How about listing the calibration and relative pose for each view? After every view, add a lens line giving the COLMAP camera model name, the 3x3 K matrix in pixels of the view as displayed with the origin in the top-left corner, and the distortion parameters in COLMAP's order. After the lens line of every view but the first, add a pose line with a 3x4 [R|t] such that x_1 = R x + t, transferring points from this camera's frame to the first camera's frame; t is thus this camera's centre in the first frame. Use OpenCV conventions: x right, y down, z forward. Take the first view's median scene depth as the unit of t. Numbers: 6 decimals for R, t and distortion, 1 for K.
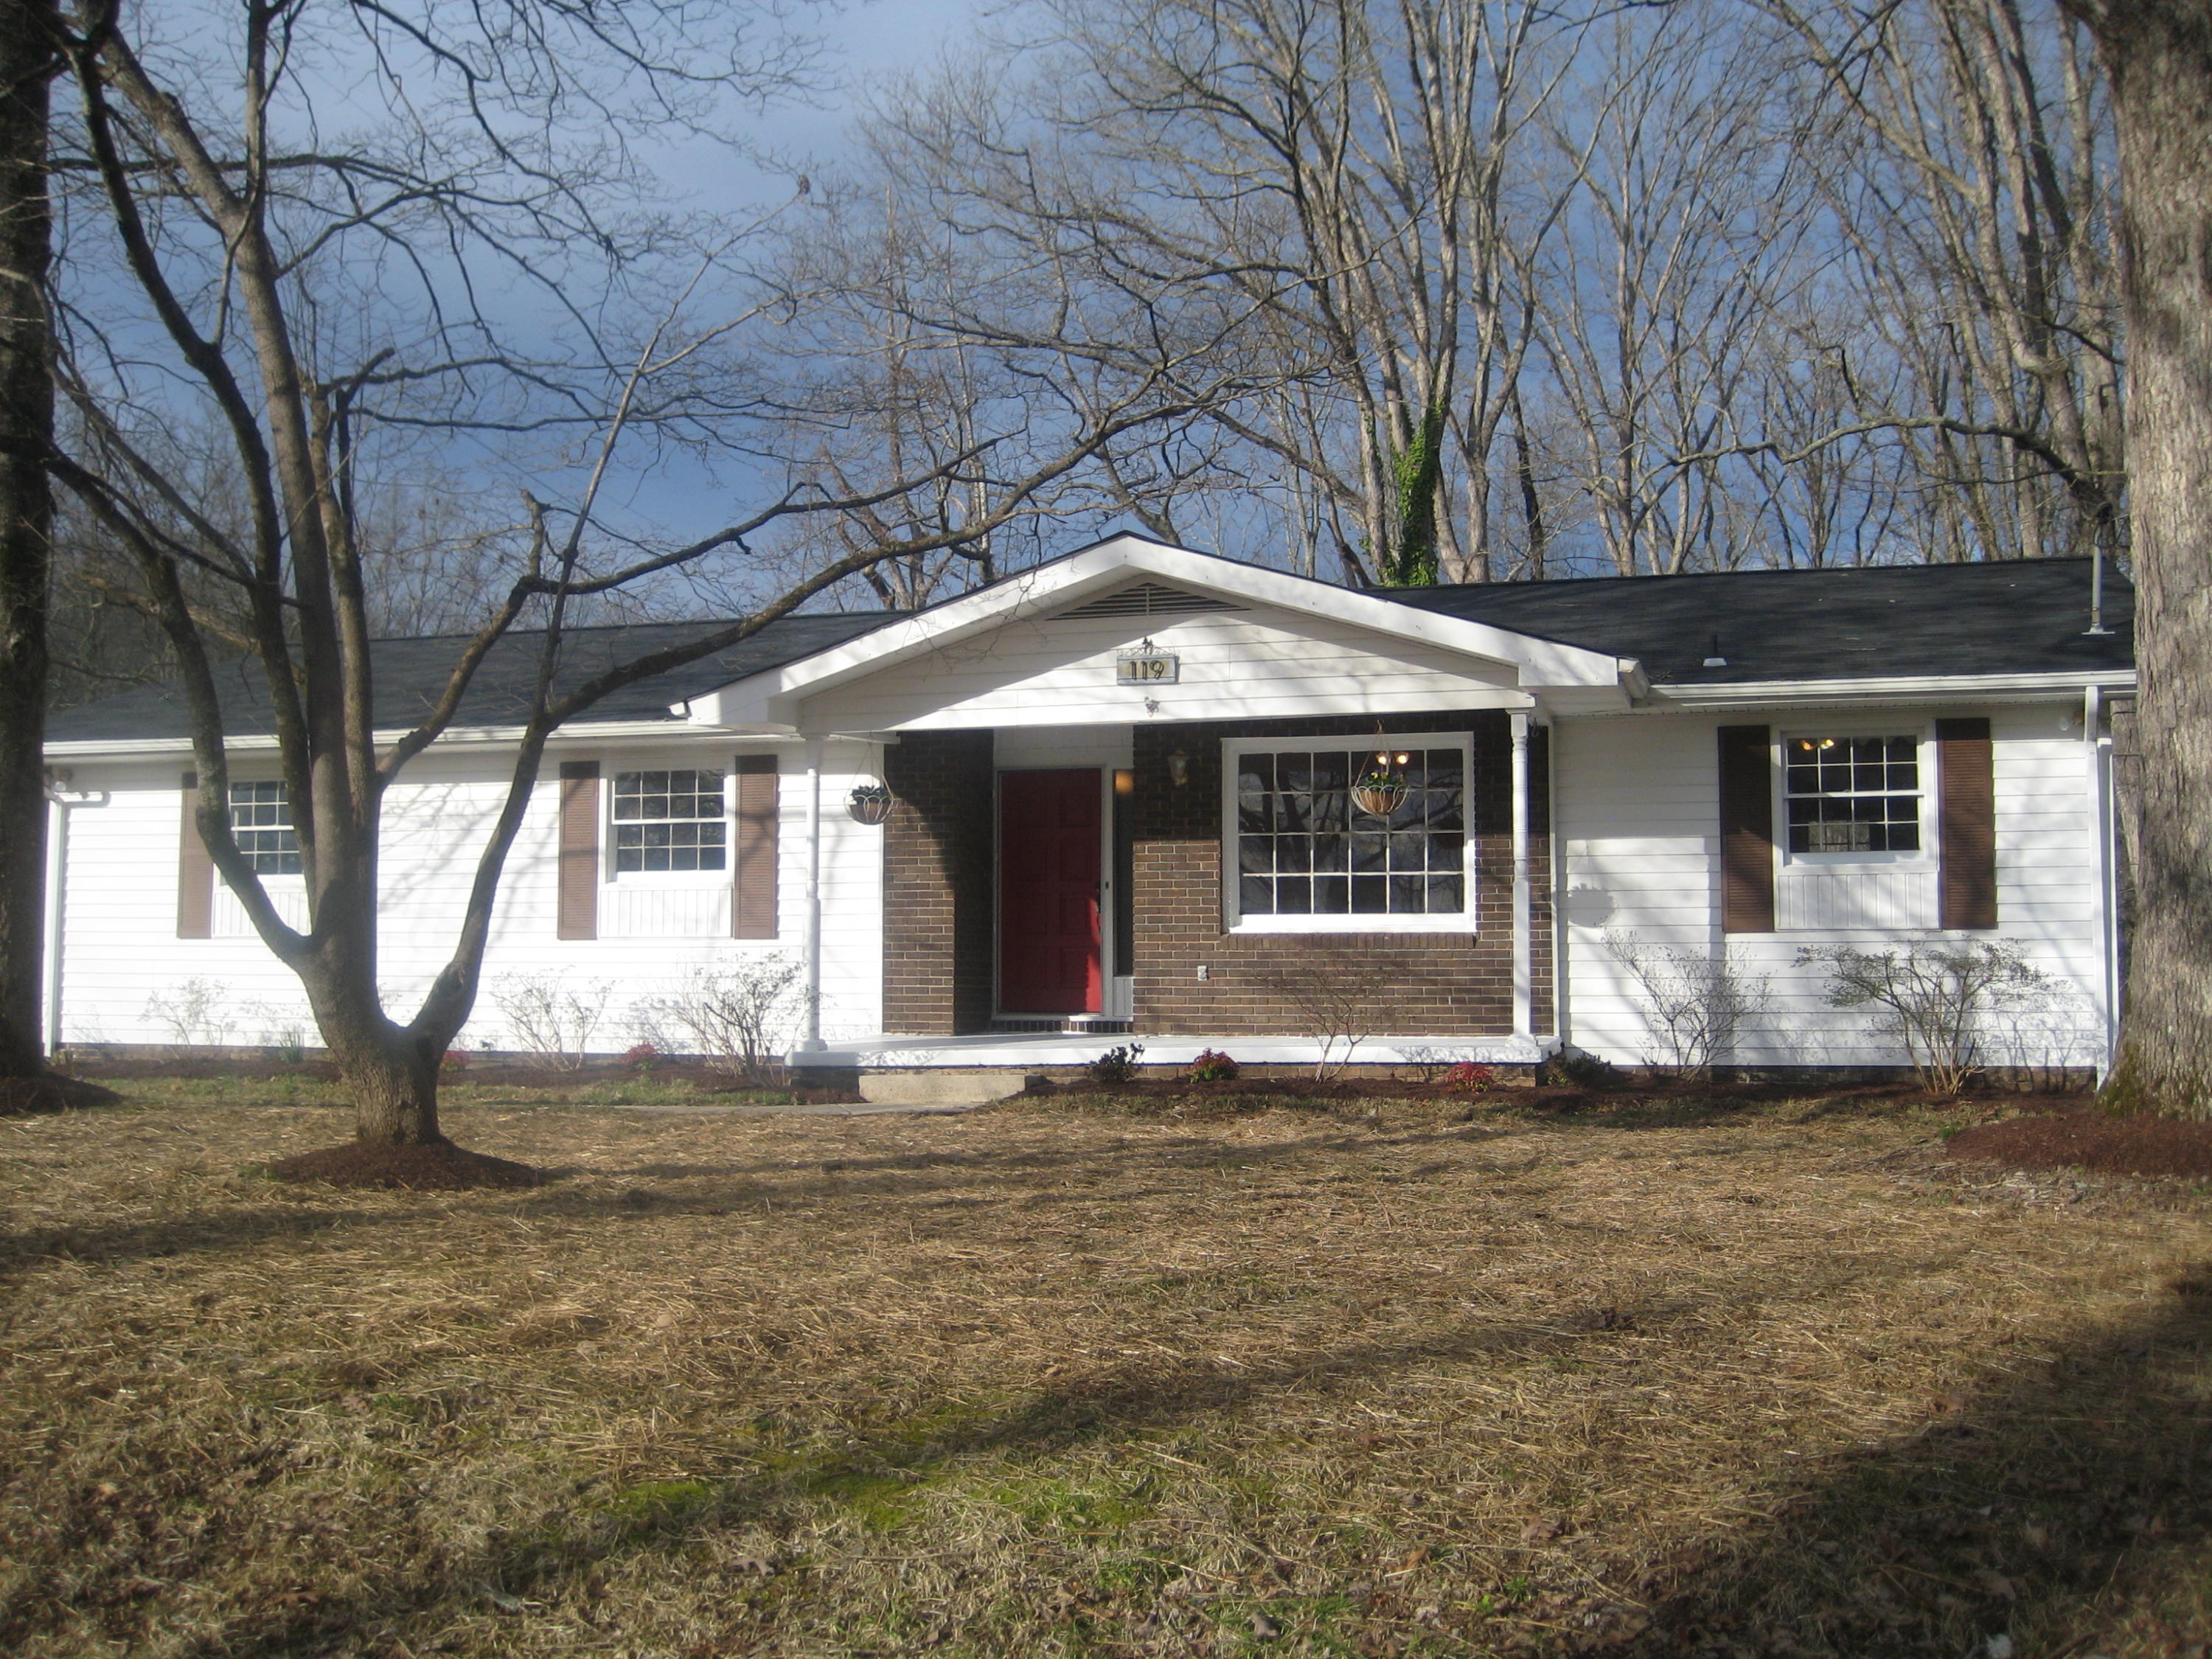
lens RADIAL K [[2334.3, 0, 1106.0], [0, 2334.3, 829.5], [0, 0, 1]] dist [-0.156290, 0.199402]
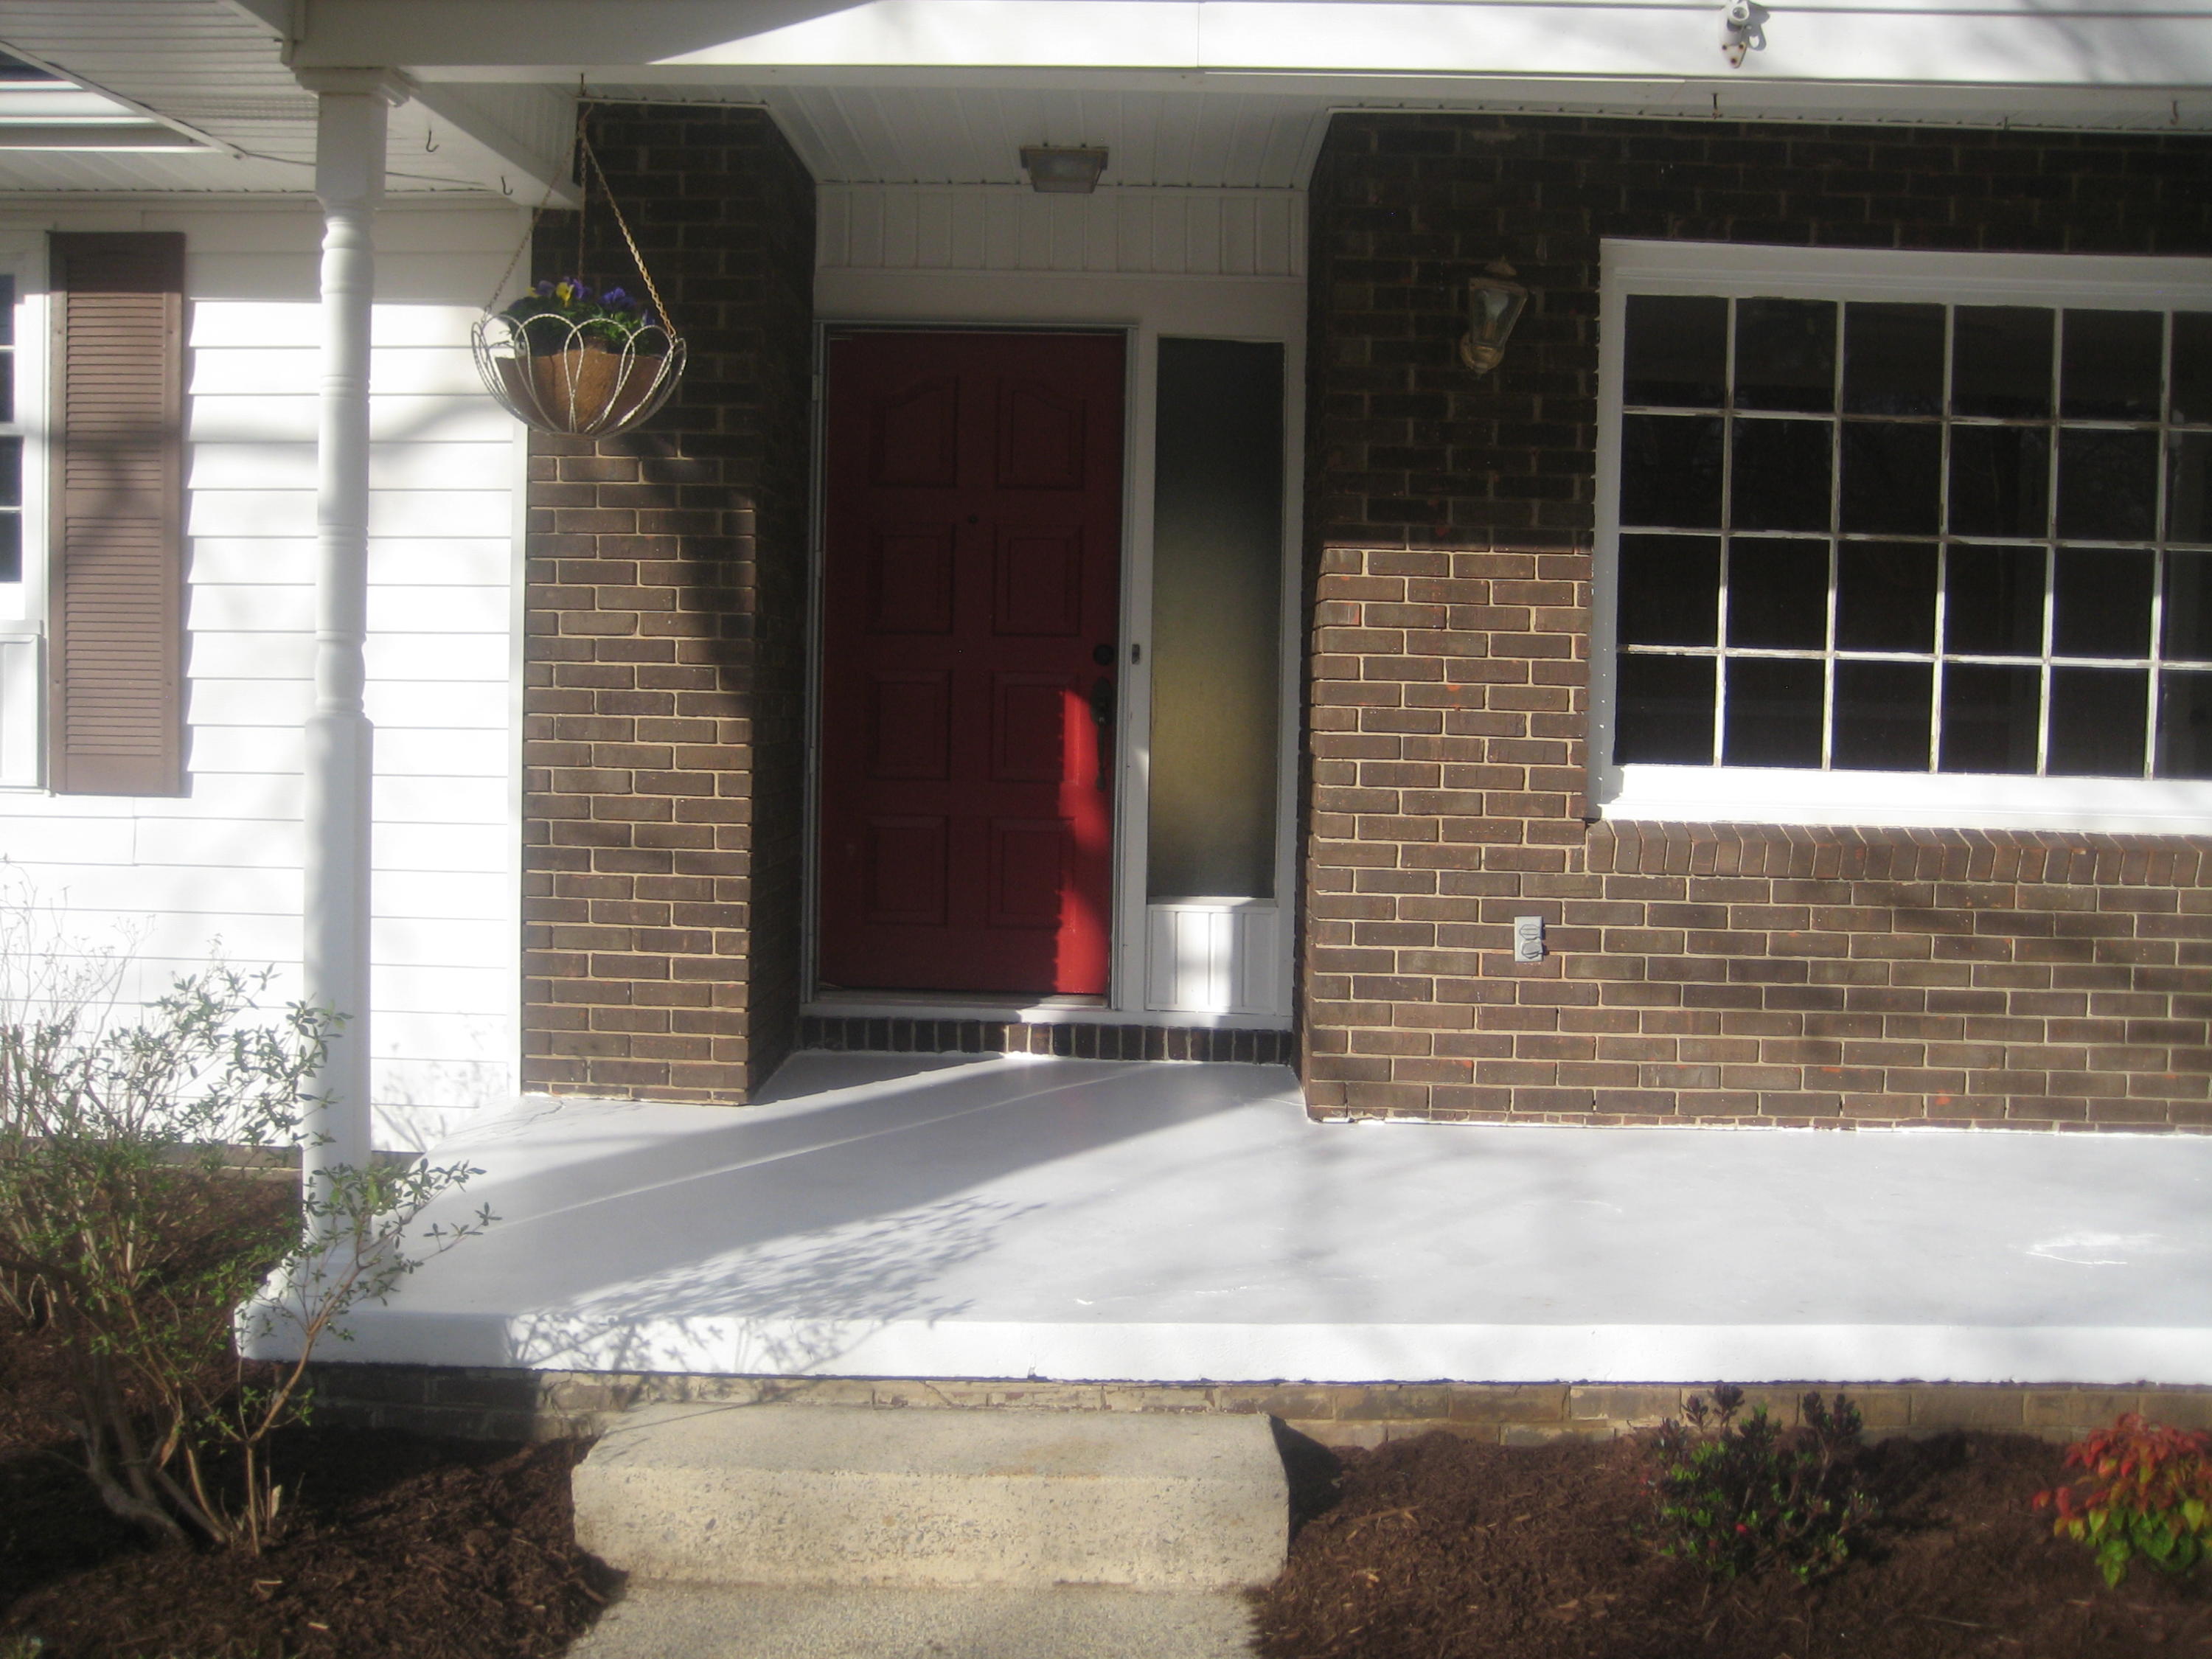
lens RADIAL K [[2334.3, 0, 1106.0], [0, 2334.3, 829.5], [0, 0, 1]] dist [-0.156290, 0.199402]
pose [[0.968454, 0.005629, 0.249128, -0.097419], [-0.037106, 0.991857, 0.121834, 0.006896], [-0.246414, -0.127235, 0.960777, 0.666435]]
